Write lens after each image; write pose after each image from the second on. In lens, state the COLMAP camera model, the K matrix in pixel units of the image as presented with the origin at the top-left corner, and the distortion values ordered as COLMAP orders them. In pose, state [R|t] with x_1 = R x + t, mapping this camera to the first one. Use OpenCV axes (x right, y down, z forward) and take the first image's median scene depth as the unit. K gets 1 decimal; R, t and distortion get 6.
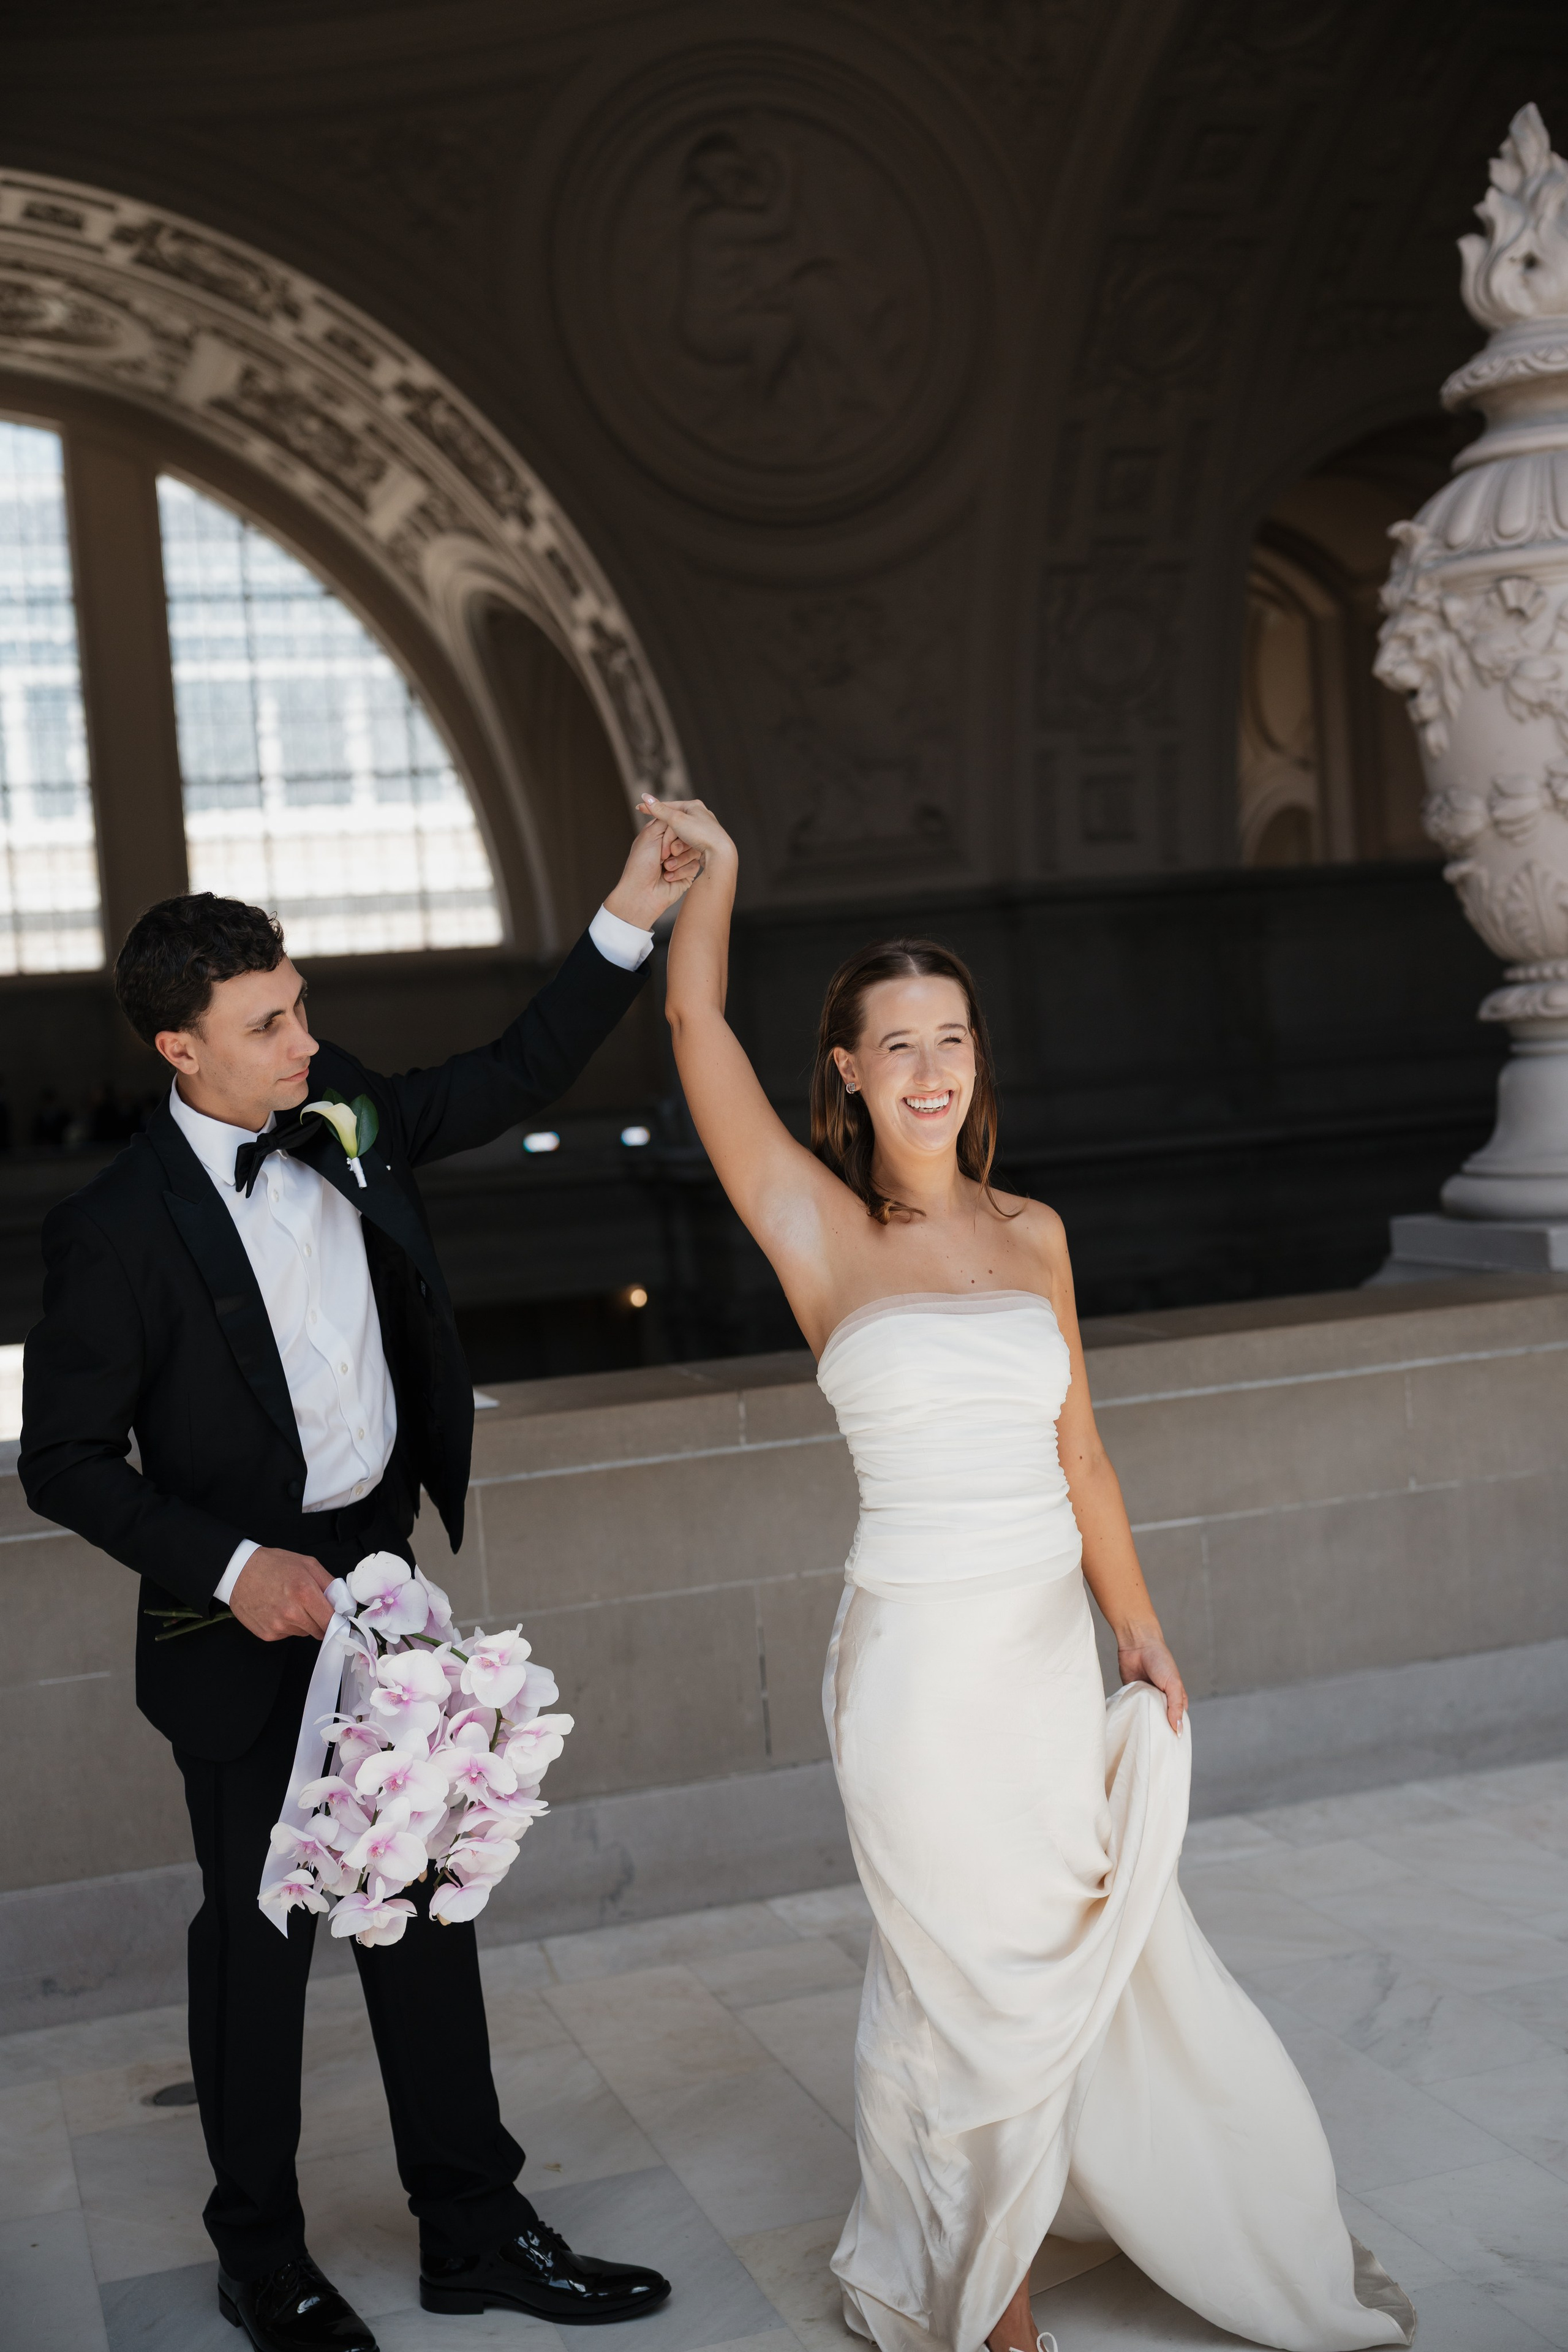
lens RADIAL K [[2659.5, 0, 763.2], [0, 2659.5, 1179.6], [0, 0, 1]] dist [0.004323, -0.009414]
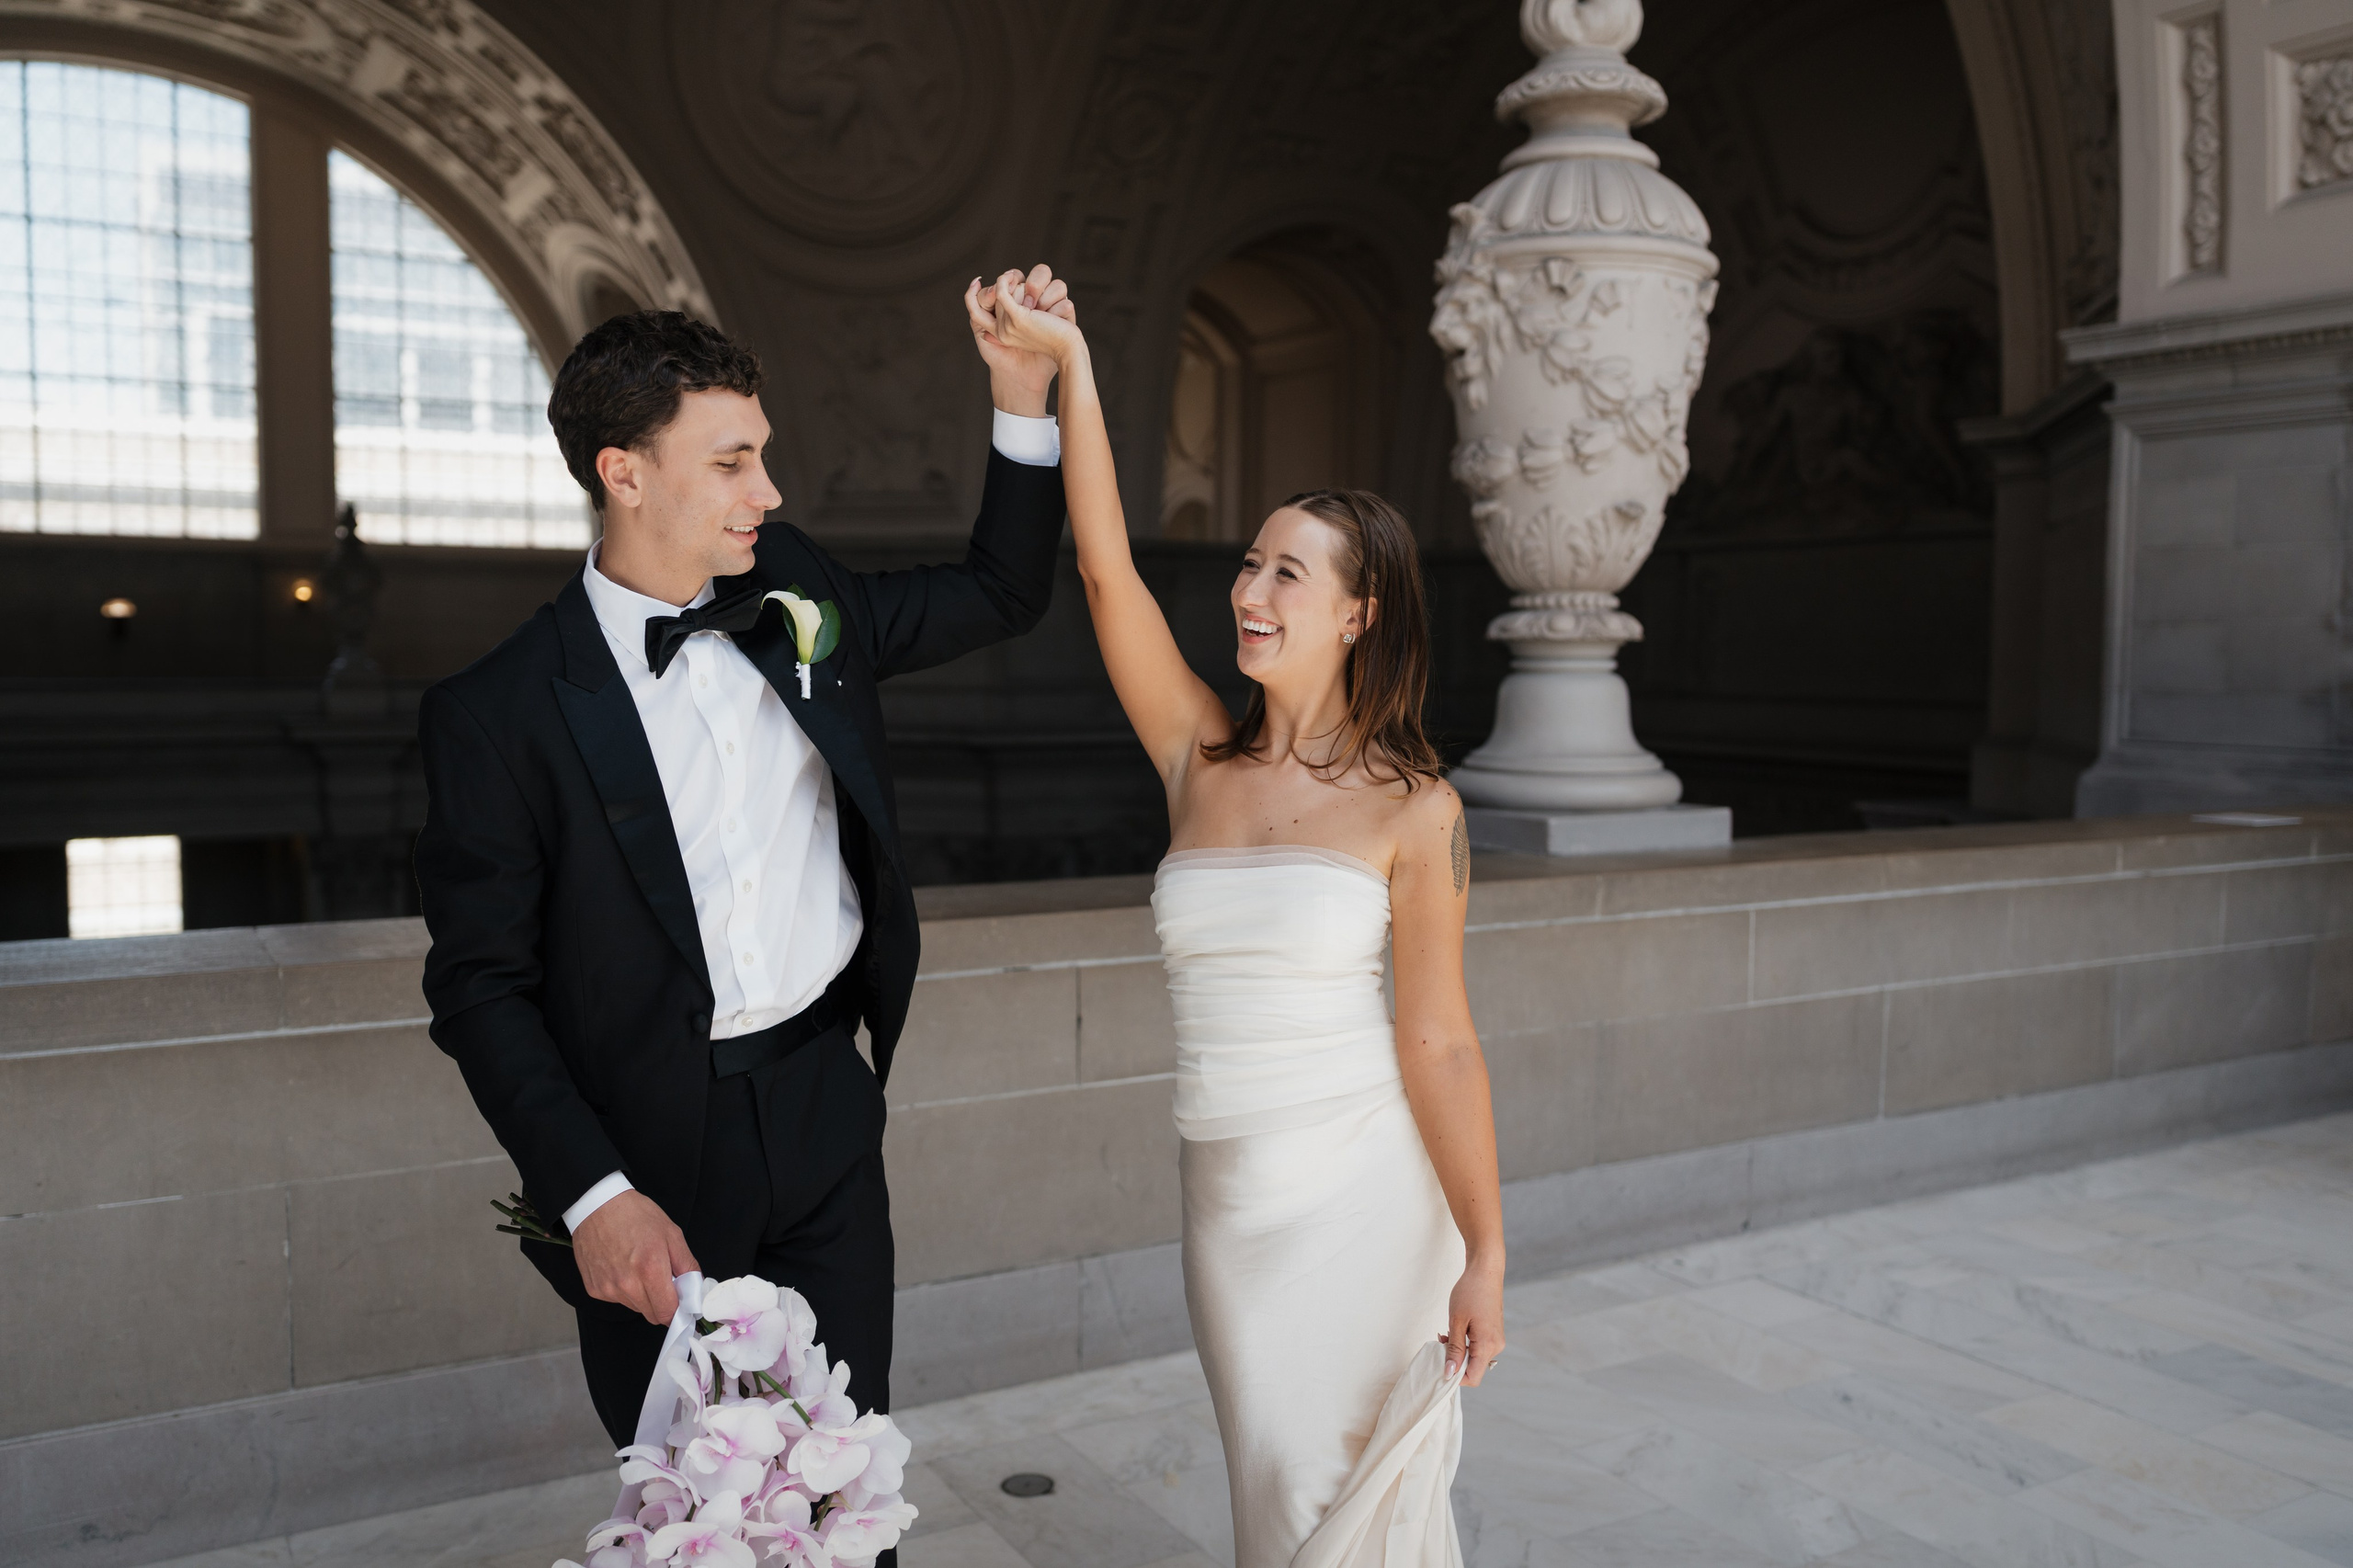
lens RADIAL K [[1909.4, 0, 1176.8], [0, 1909.4, 789.6], [0, 0, 1]] dist [-0.004442, -0.003271]
pose [[0.975878, 0.064722, 0.208501, -0.008354], [-0.067927, 0.997656, 0.008242, 0.002069], [-0.207479, -0.022206, 0.977987, 0.043401]]
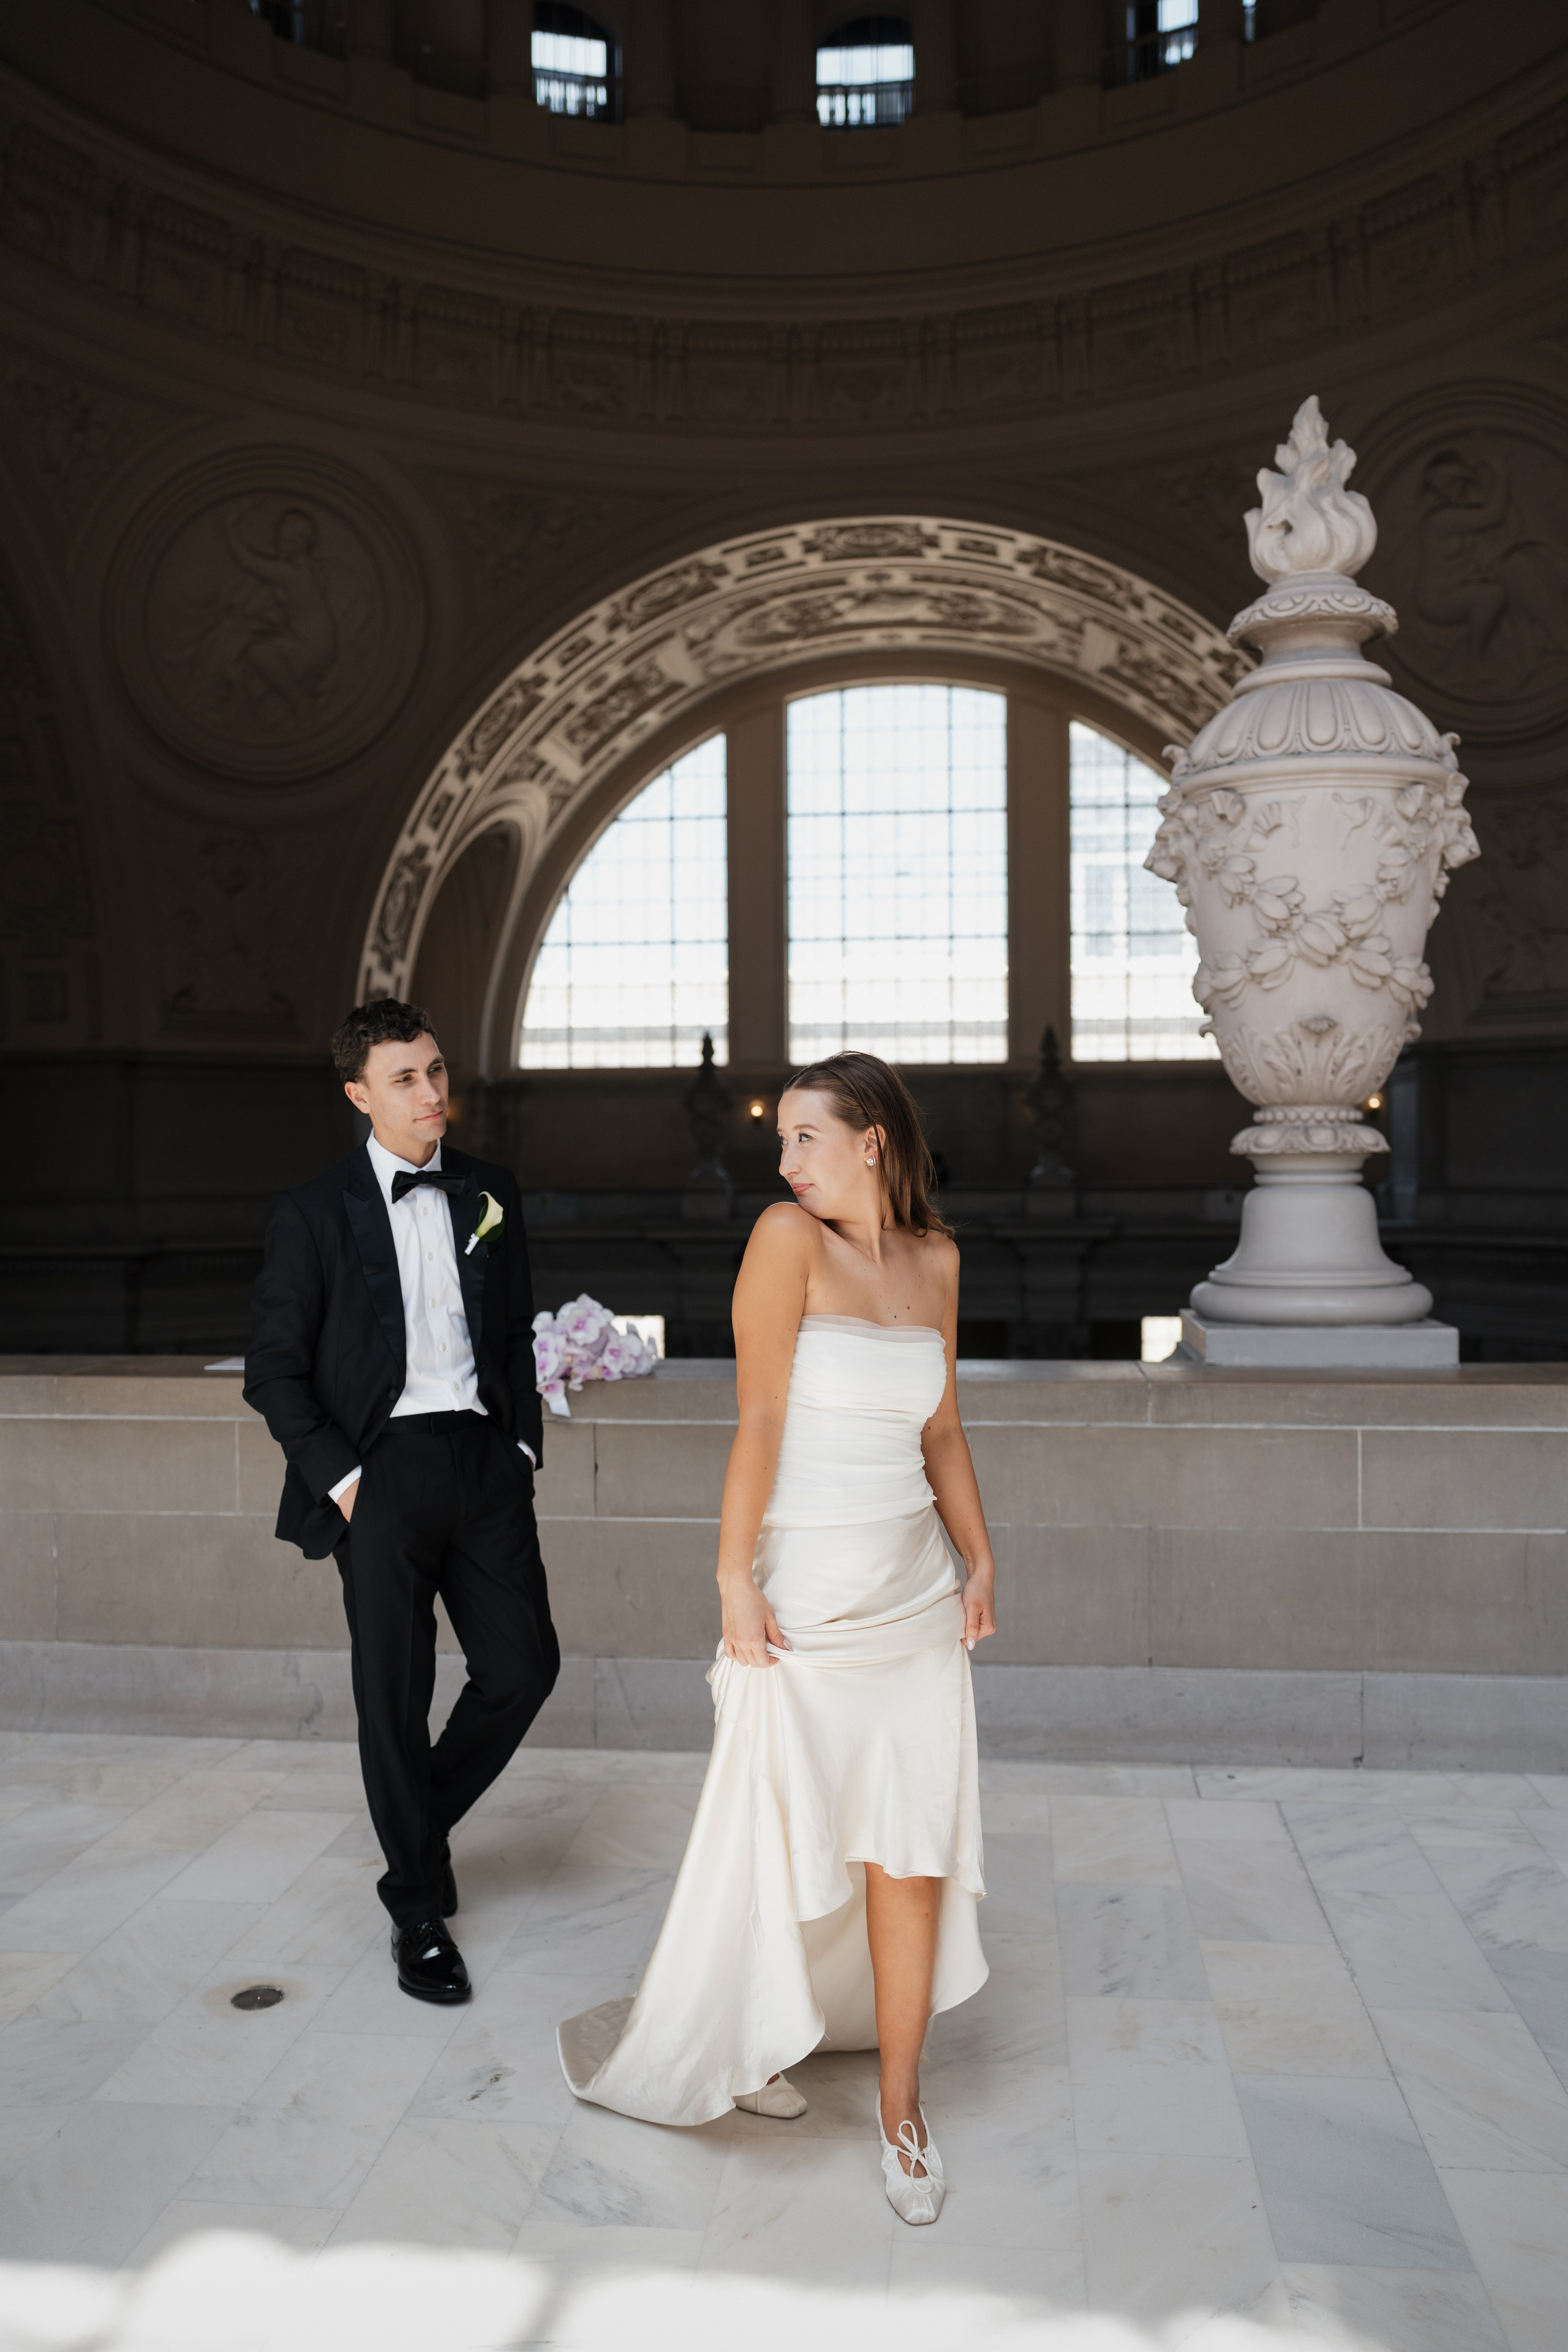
lens RADIAL K [[1883.8, 0, 782.0], [0, 1883.8, 1182.2], [0, 0, 1]] dist [-0.007247, -0.005306]
pose [[0.904655, 0.072219, -0.419981, 0.097172], [-0.079501, 0.996835, 0.000165, -0.006650], [0.418663, 0.033239, 0.907533, 0.029798]]
